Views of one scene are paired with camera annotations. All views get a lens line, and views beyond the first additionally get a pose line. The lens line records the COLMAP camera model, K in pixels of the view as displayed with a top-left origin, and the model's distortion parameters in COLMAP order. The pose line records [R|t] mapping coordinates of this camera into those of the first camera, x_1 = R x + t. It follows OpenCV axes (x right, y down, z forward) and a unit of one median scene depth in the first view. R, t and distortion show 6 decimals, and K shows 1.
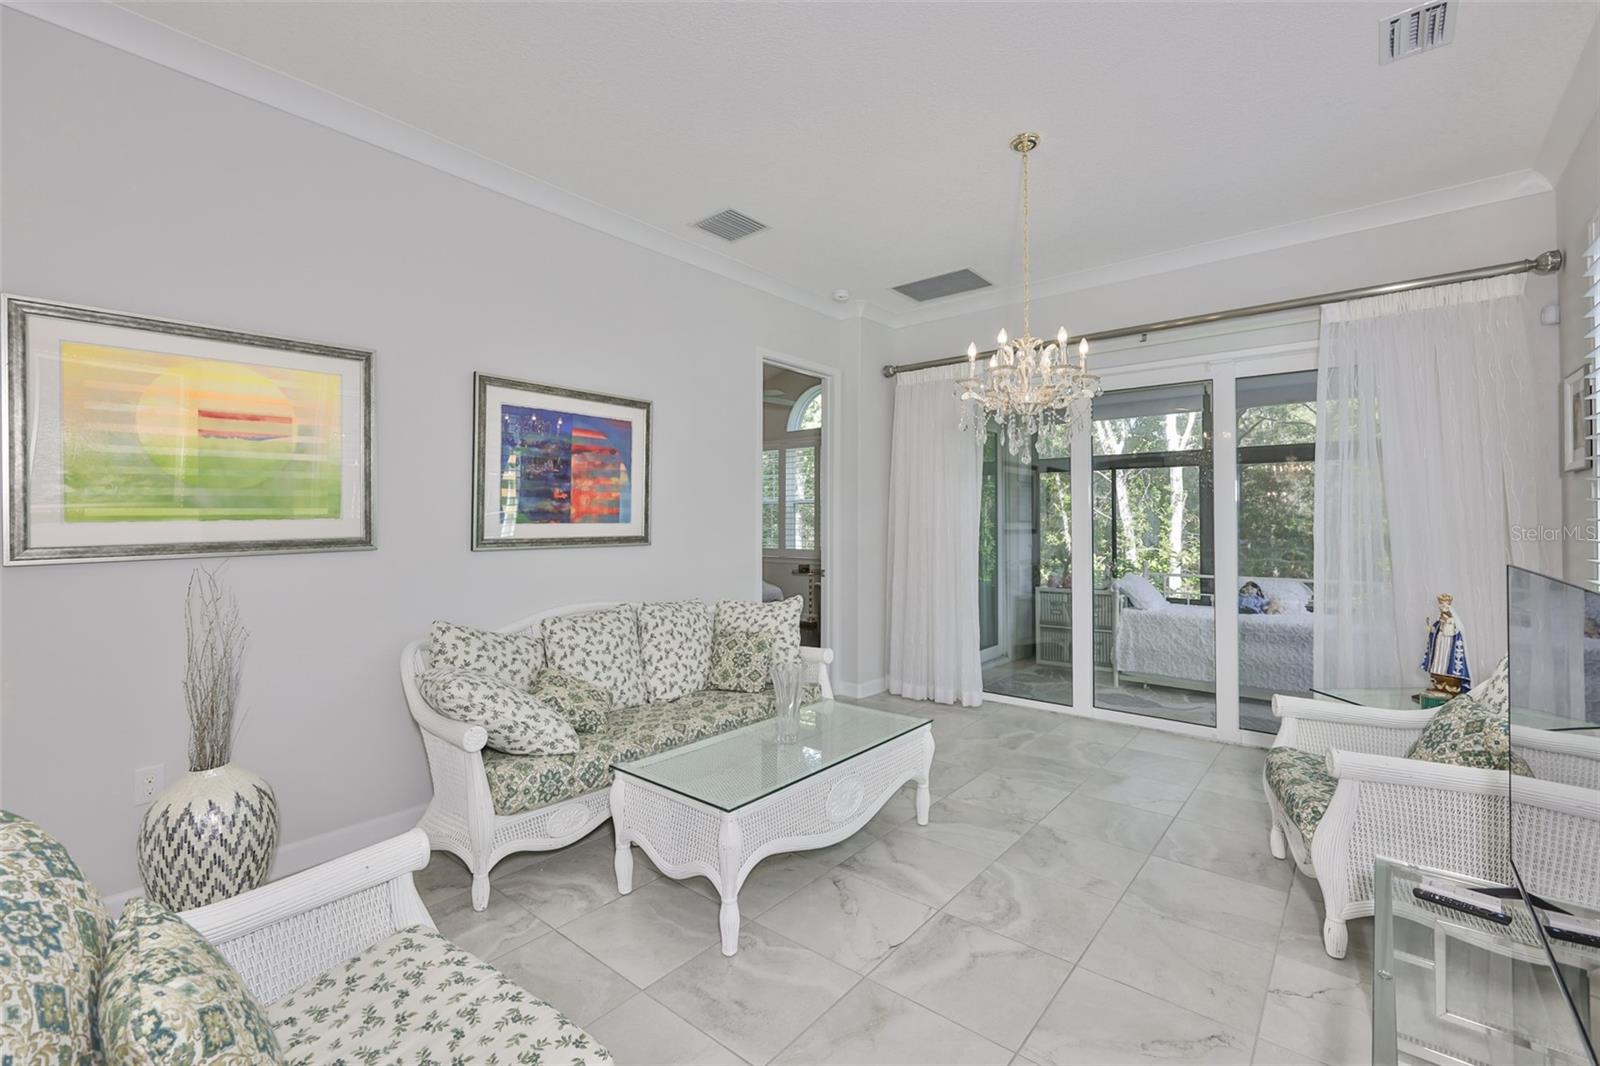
lens RADIAL K [[685.4, 0, 799.3], [0, 685.4, 502.4], [0, 0, 1]] dist [-0.002346, -0.000393]
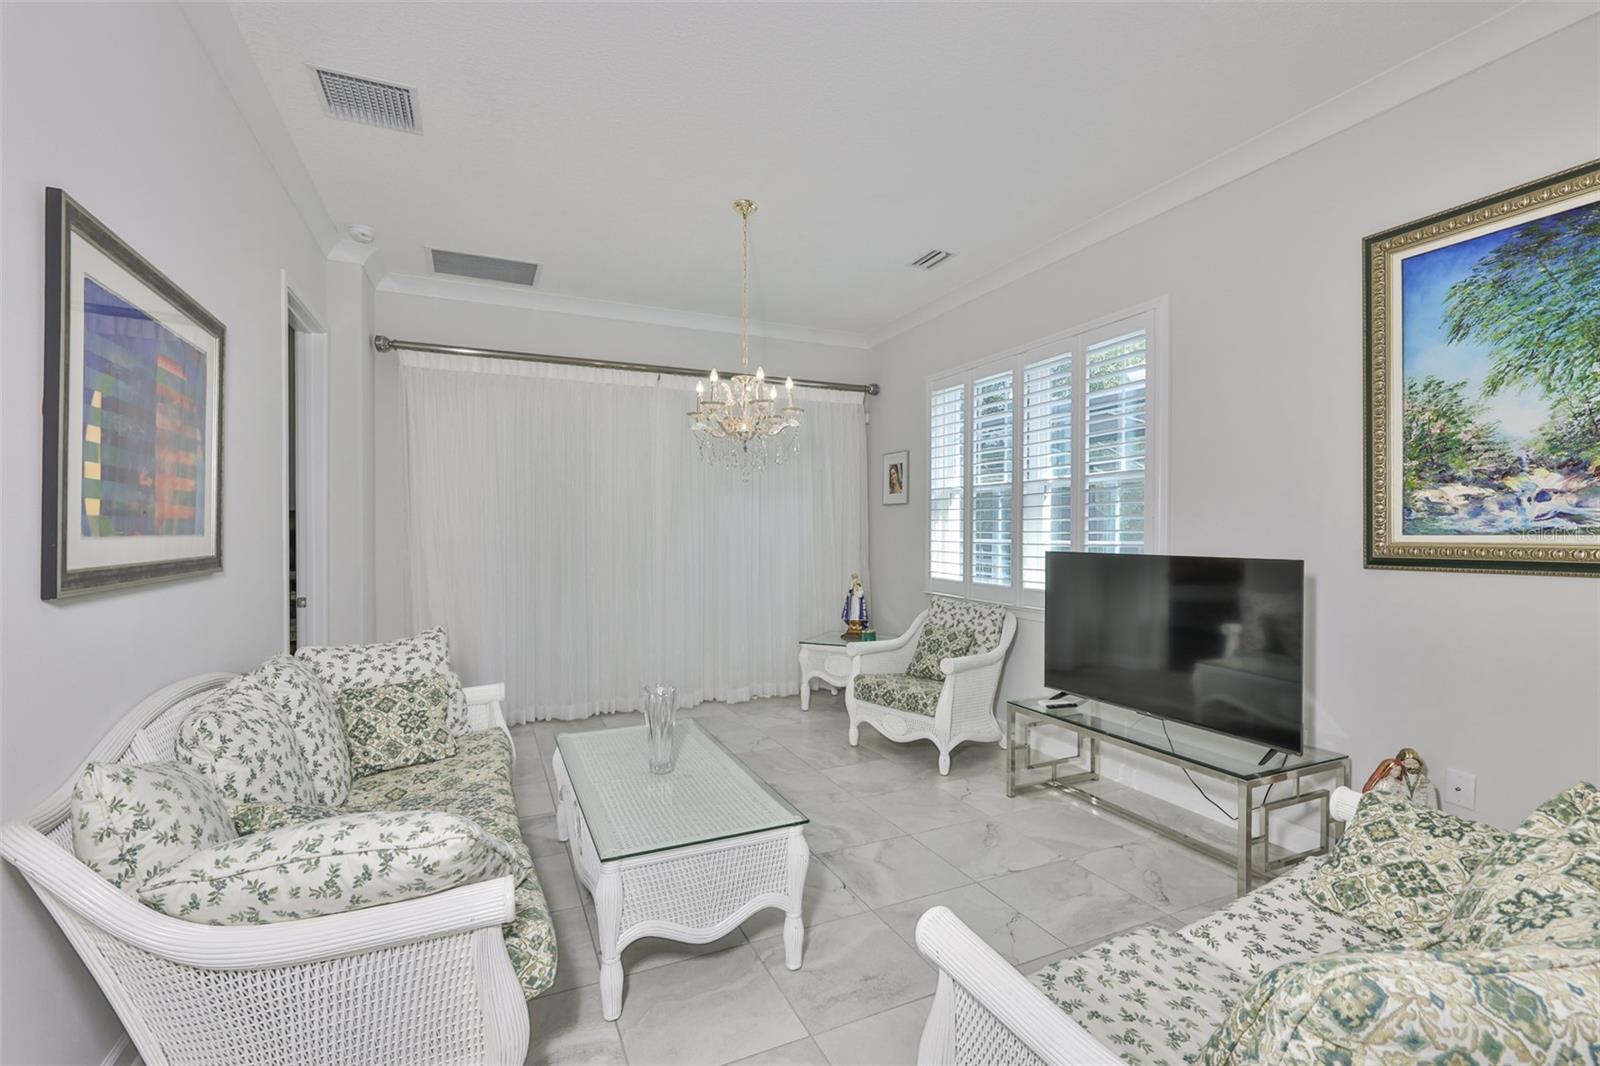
lens RADIAL K [[677.3, 0, 788.8], [0, 677.3, 529.4], [0, 0, 1]] dist [0.000012, 0.000050]
pose [[0.452299, 0.001467, 0.891865, -0.563720], [-0.025220, 0.999620, 0.011146, 0.007633], [-0.891510, -0.027534, 0.452164, 0.332427]]
